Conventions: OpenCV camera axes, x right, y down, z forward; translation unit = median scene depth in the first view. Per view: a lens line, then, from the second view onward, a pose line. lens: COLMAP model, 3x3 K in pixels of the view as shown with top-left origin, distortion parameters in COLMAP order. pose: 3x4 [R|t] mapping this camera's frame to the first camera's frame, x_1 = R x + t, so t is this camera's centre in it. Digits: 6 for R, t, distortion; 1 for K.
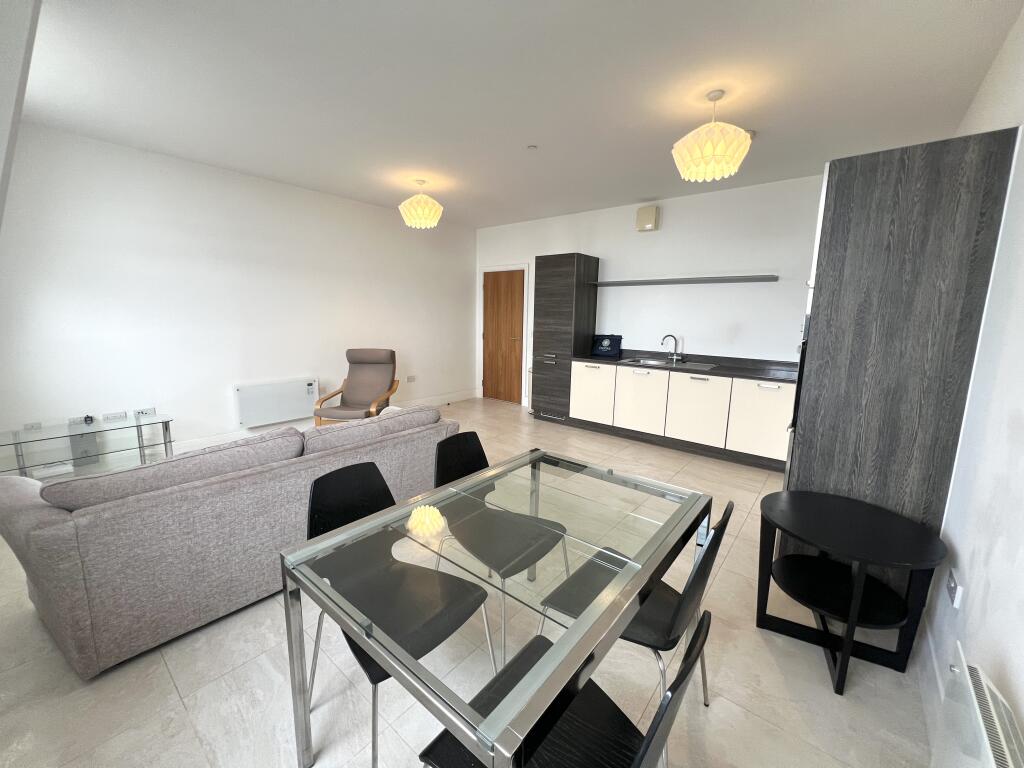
lens RADIAL K [[409.8, 0, 526.8], [0, 409.8, 380.5], [0, 0, 1]] dist [-0.000182, -0.000035]
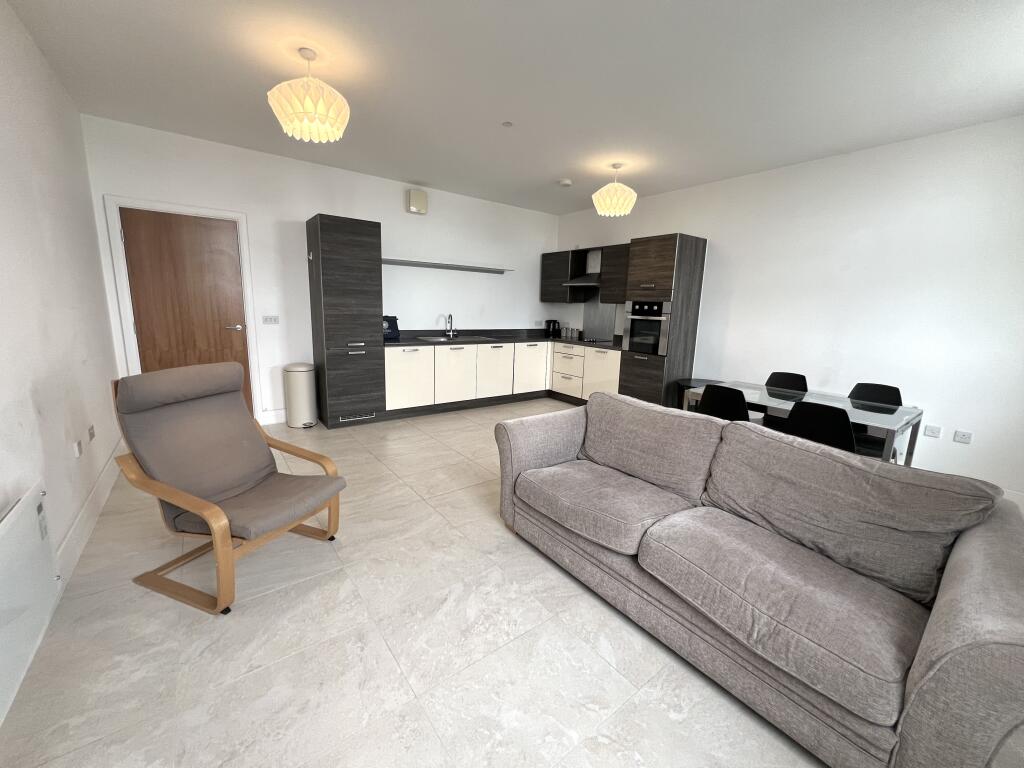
lens RADIAL K [[410.7, 0, 509.8], [0, 410.7, 383.0], [0, 0, 1]] dist [-0.001116, -0.000177]
pose [[0.252215, -0.193227, 0.948183, -0.724568], [0.128744, 0.977850, 0.165027, -0.089703], [-0.959069, 0.080450, 0.271505, 0.540599]]
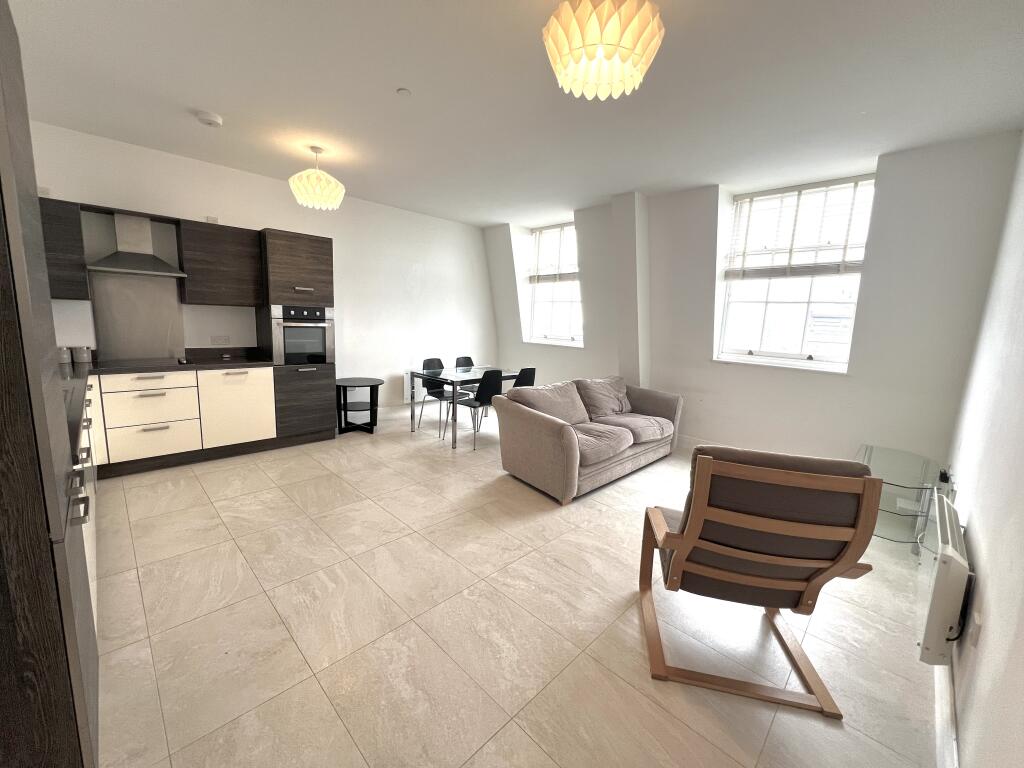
lens RADIAL K [[410.7, 0, 509.8], [0, 410.7, 383.0], [0, 0, 1]] dist [-0.001116, -0.000177]
pose [[-0.991620, -0.076964, 0.103763, -0.209386], [-0.040591, 0.948114, 0.315330, -0.214960], [-0.122648, 0.308476, -0.943292, 1.298981]]
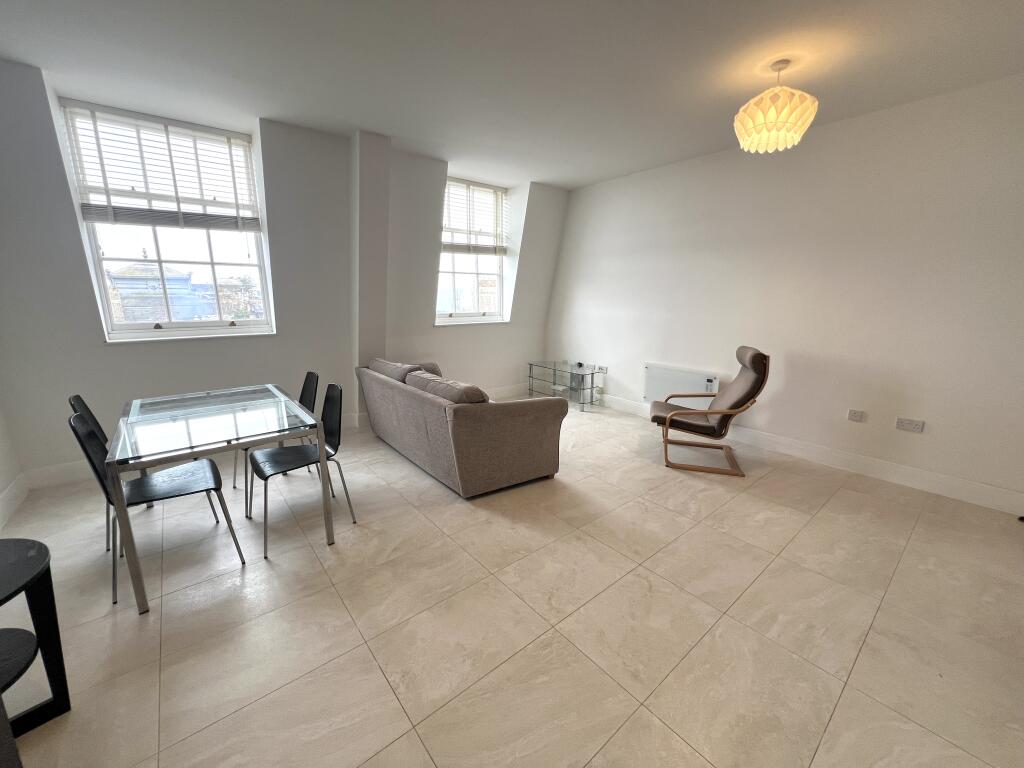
lens RADIAL K [[405.1, 0, 512.0], [0, 405.1, 384.0], [0, 0, 1]] dist [0.014205, -0.000175]
pose [[-0.204046, 0.197524, -0.958827, 0.416933], [-0.172188, 0.956922, 0.233775, -0.117199], [0.963699, 0.212799, -0.161245, 0.717388]]
